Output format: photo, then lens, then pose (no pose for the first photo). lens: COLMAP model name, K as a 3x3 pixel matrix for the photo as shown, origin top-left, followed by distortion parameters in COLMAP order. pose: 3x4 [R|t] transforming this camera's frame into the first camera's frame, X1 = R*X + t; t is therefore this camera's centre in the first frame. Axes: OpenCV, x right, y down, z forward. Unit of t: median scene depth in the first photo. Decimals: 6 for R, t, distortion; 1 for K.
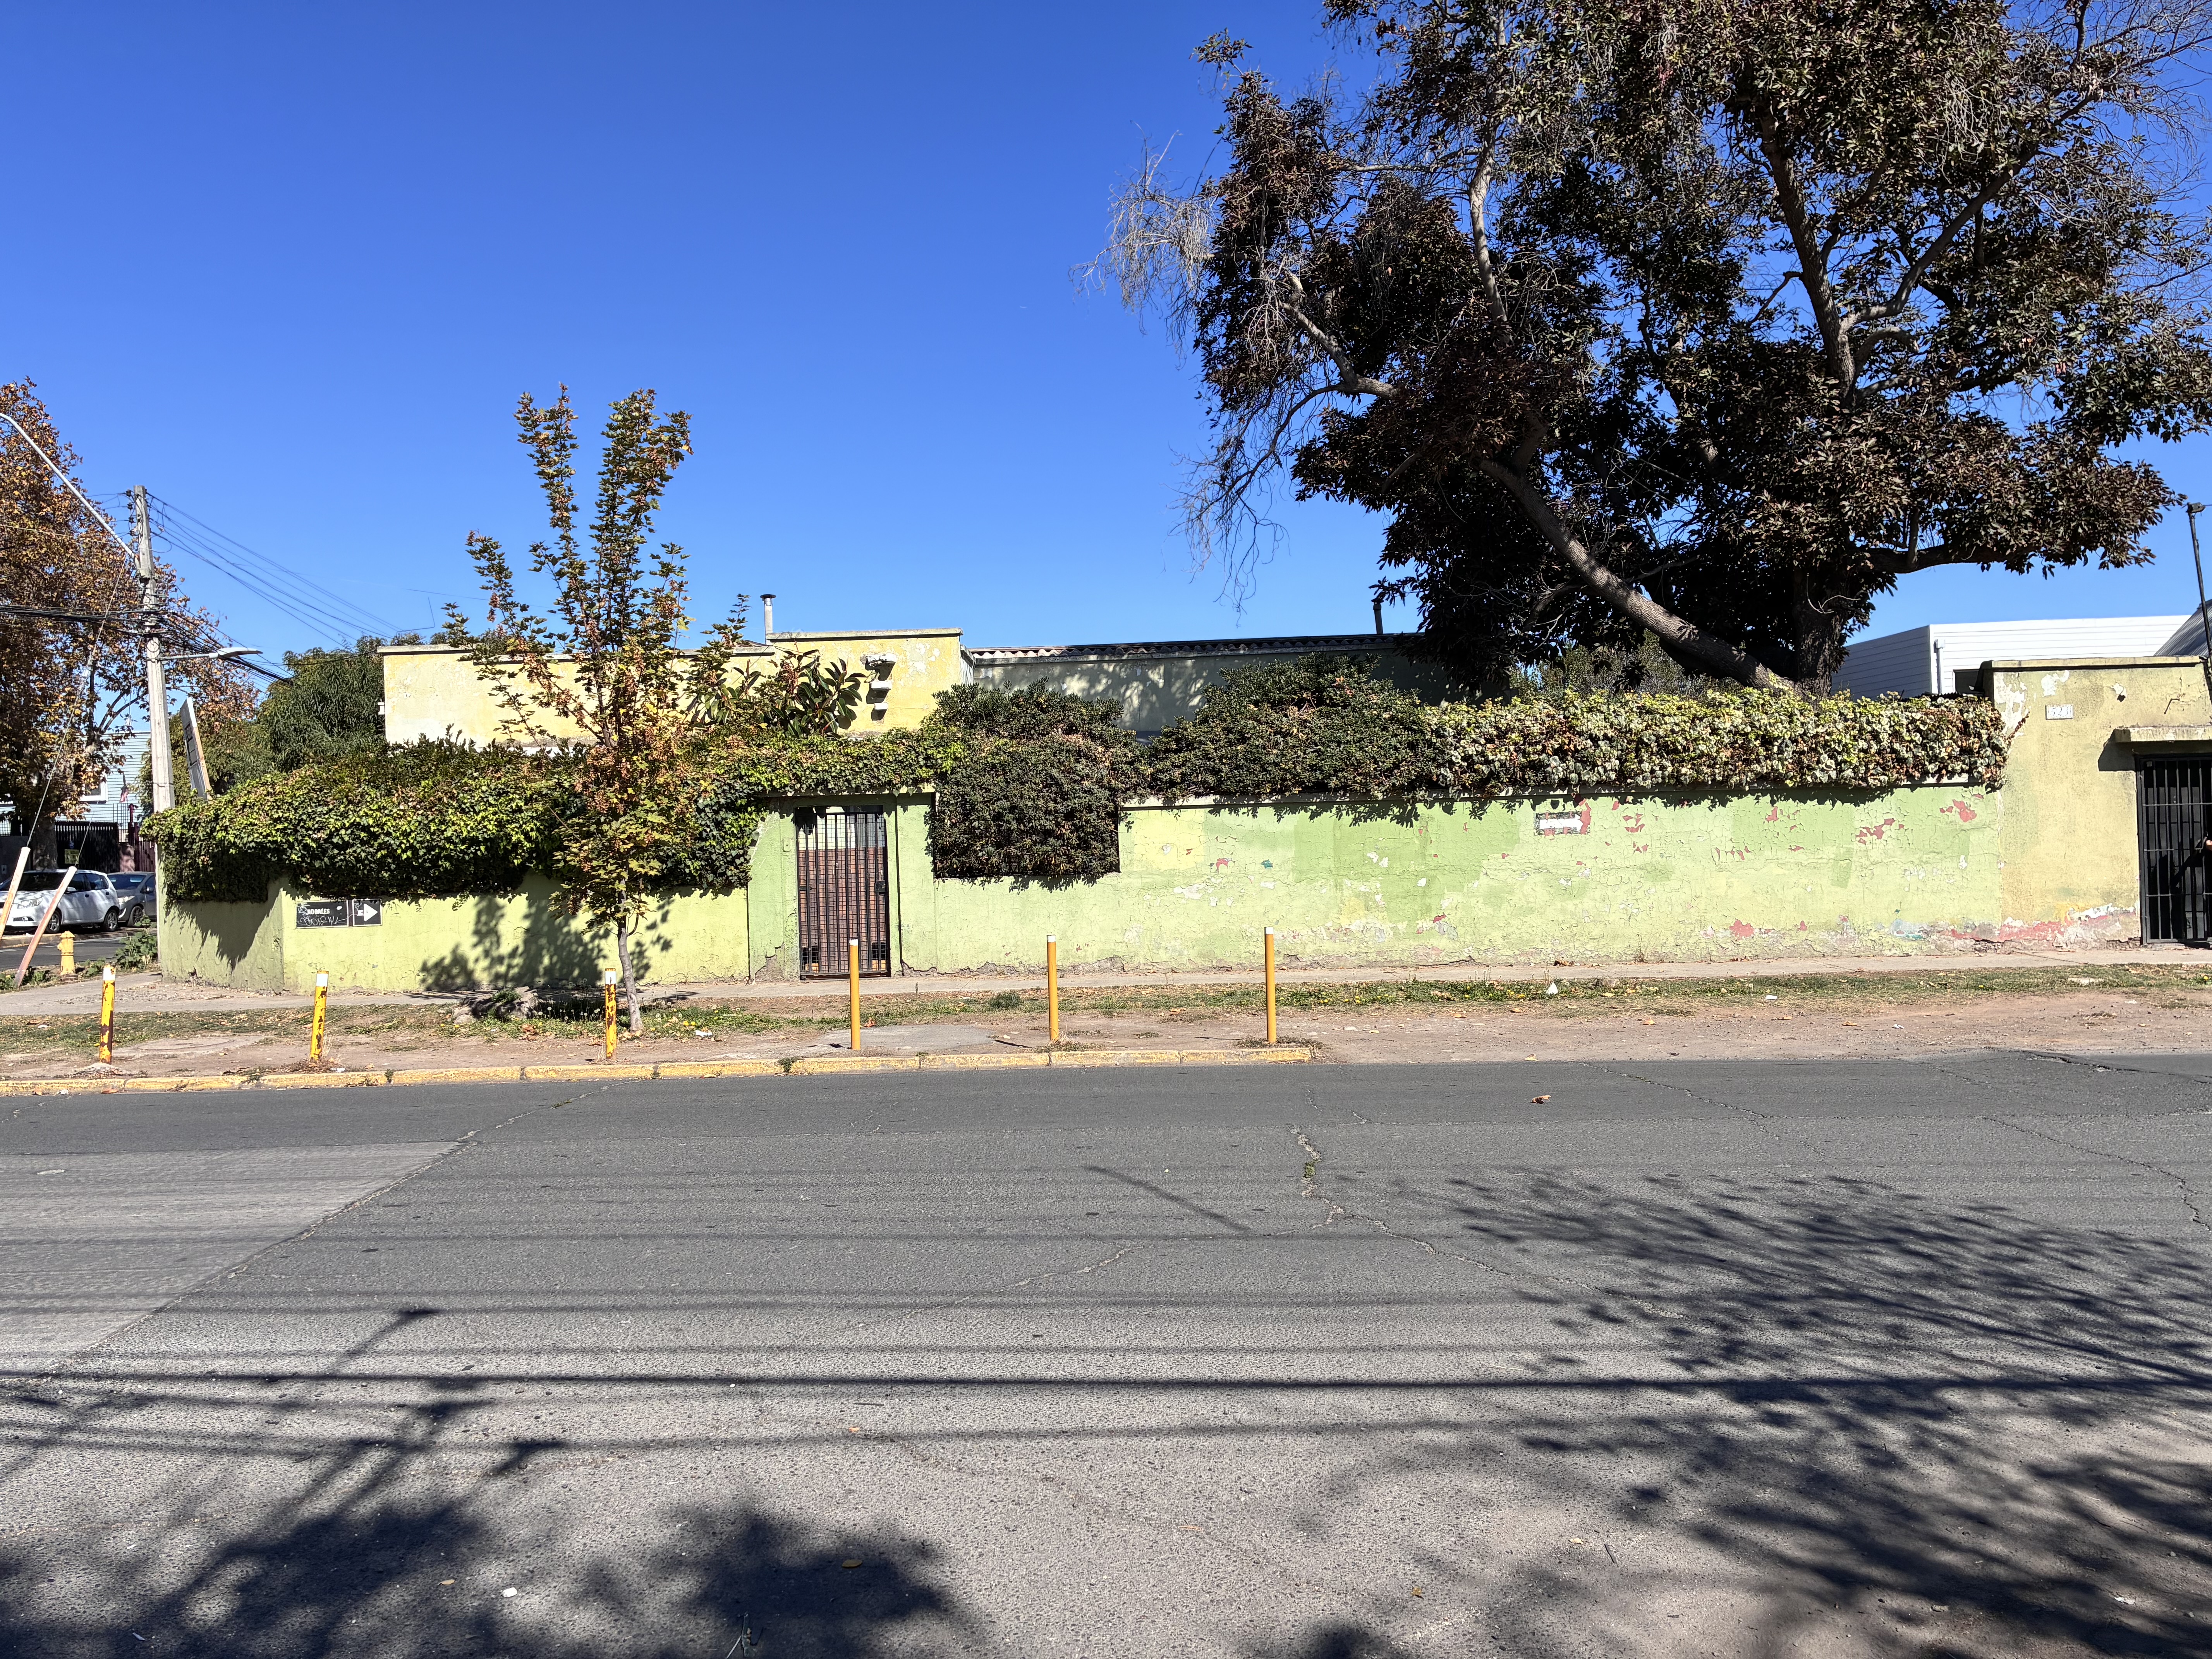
lens RADIAL K [[1677.0, 0, 1096.5], [0, 1677.0, 818.2], [0, 0, 1]] dist [0.044504, -0.058411]
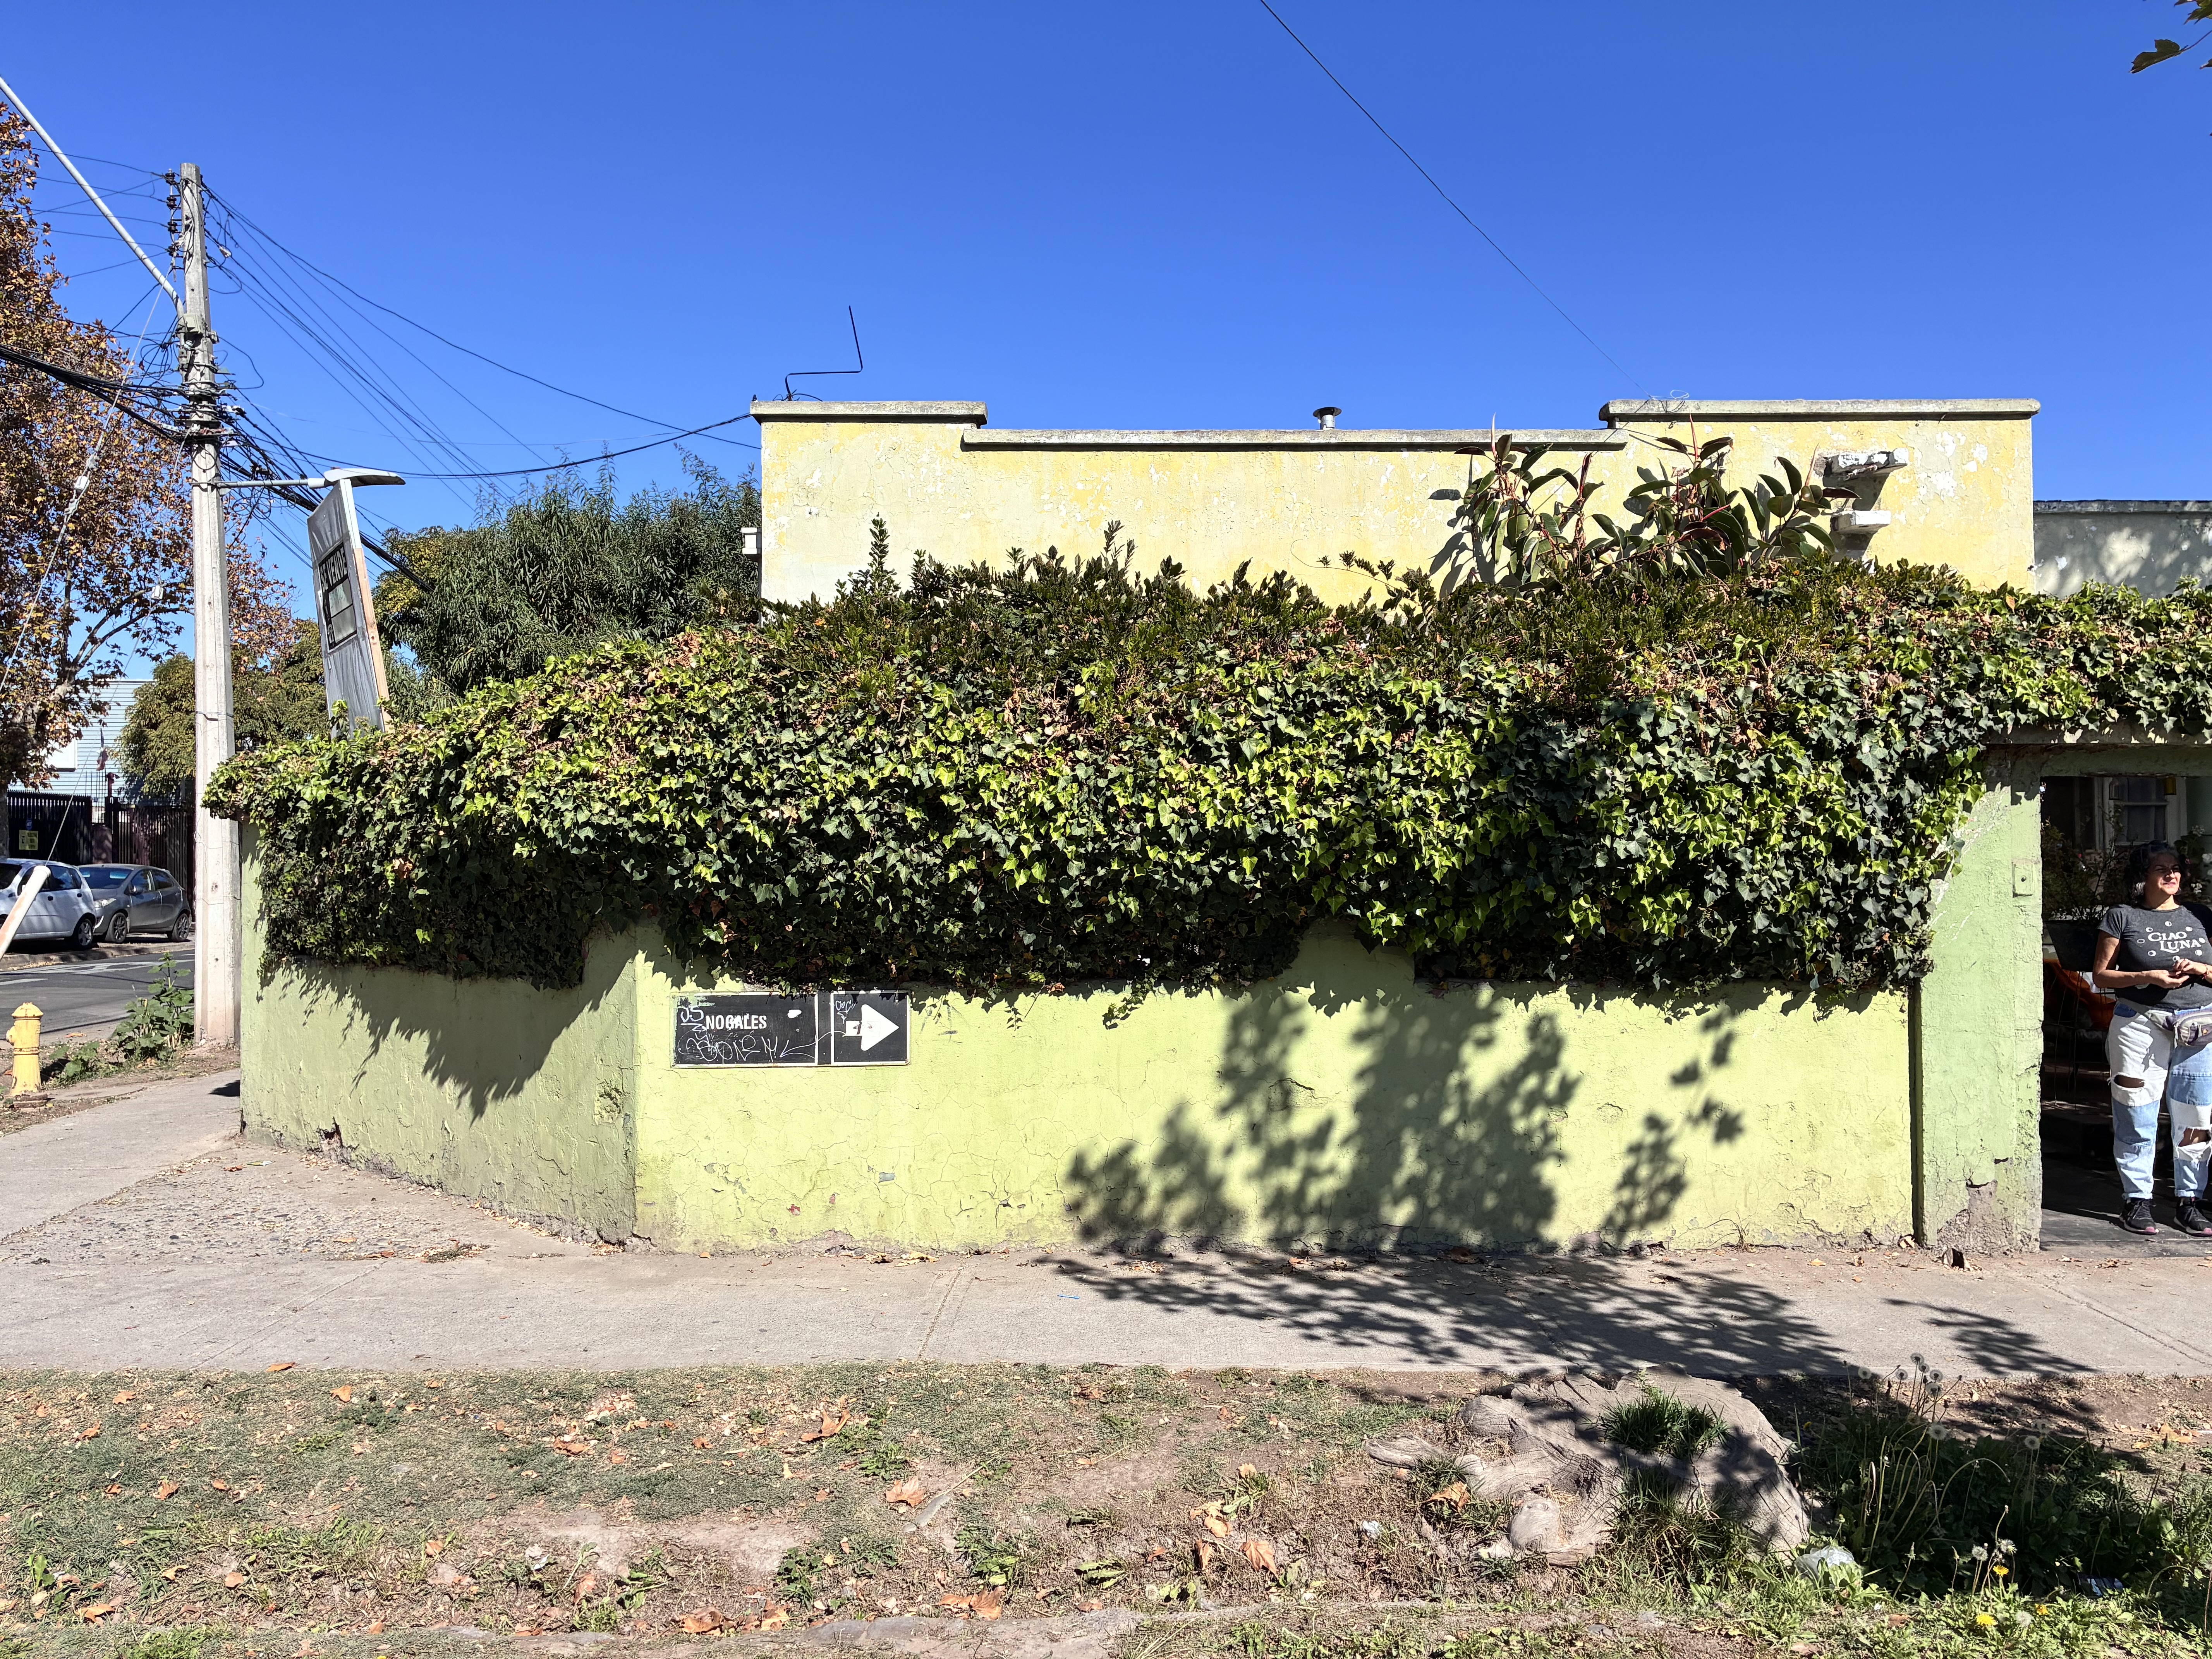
lens RADIAL K [[1677.0, 0, 1097.8], [0, 1677.0, 812.6], [0, 0, 1]] dist [0.044504, -0.058411]
pose [[0.999326, 0.030012, 0.021142, -0.392029], [-0.029791, 0.999499, -0.010685, 0.011719], [-0.021452, 0.010048, 0.999719, 0.634778]]
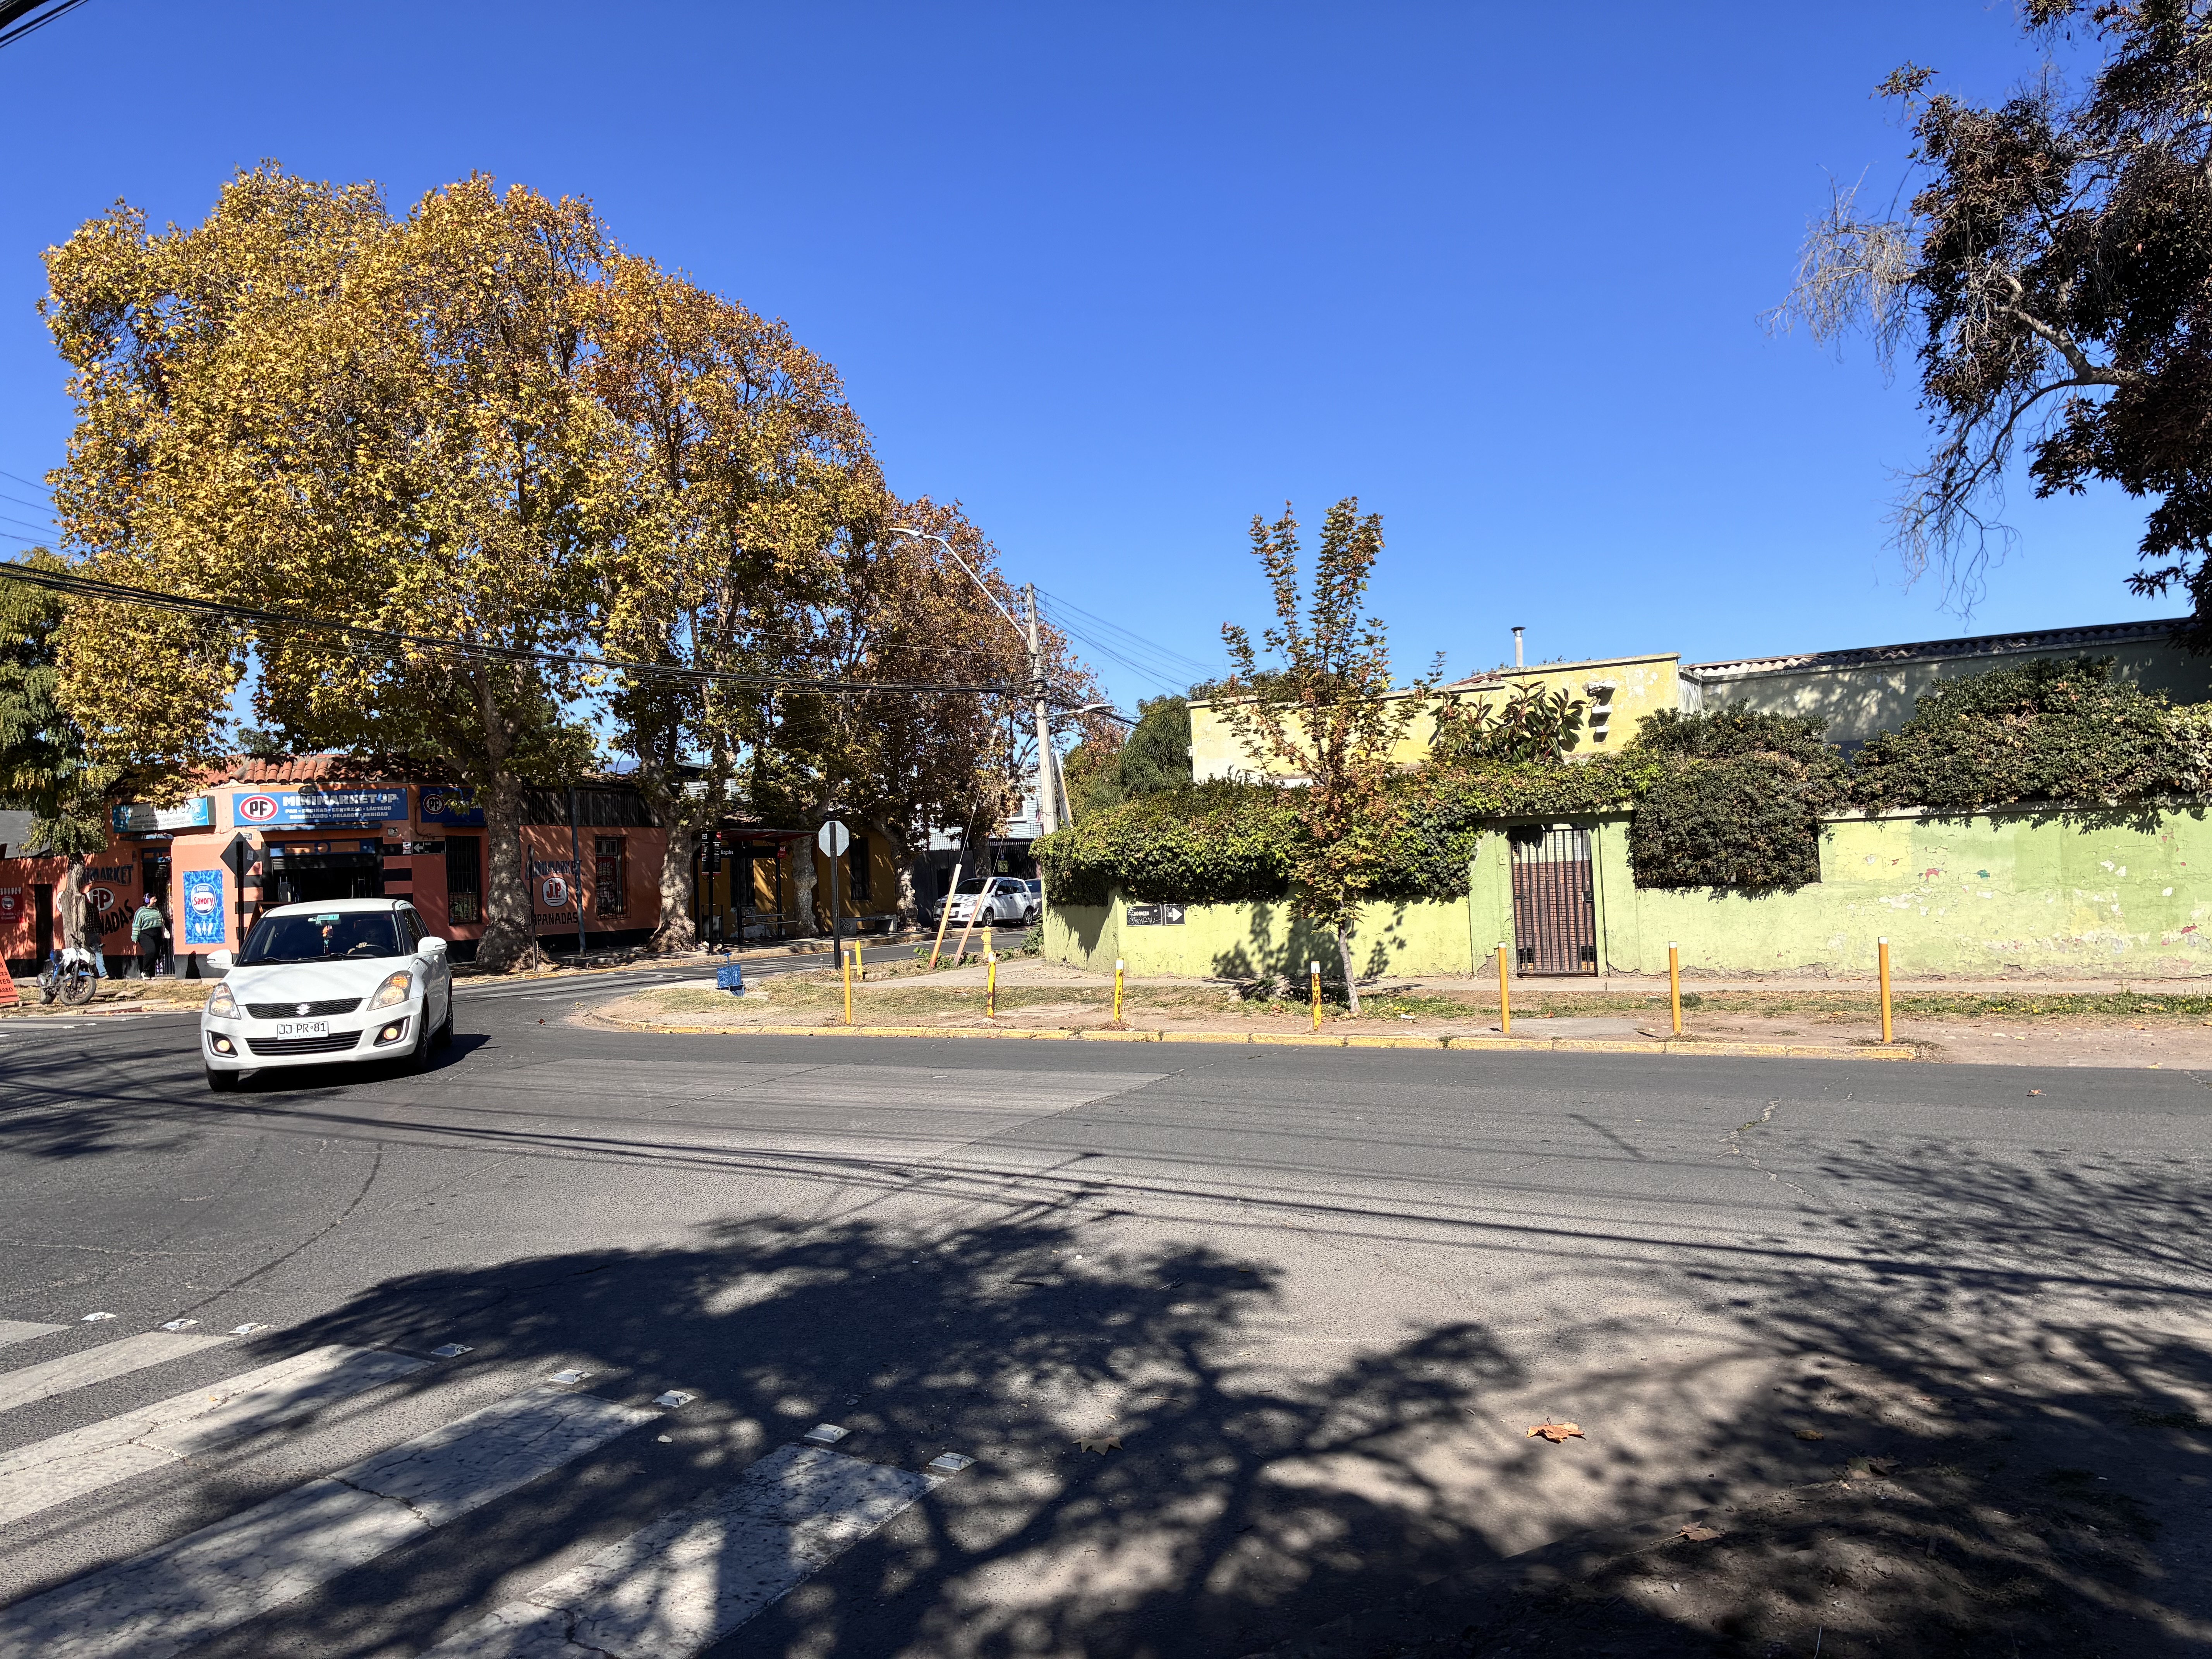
lens RADIAL K [[1677.0, 0, 1061.2], [0, 1677.0, 836.2], [0, 0, 1]] dist [0.044504, -0.058411]
pose [[0.867942, -0.016195, -0.496401, 0.125946], [0.021463, 0.999758, 0.004912, -0.011802], [0.496201, -0.014918, 0.868080, -0.147565]]
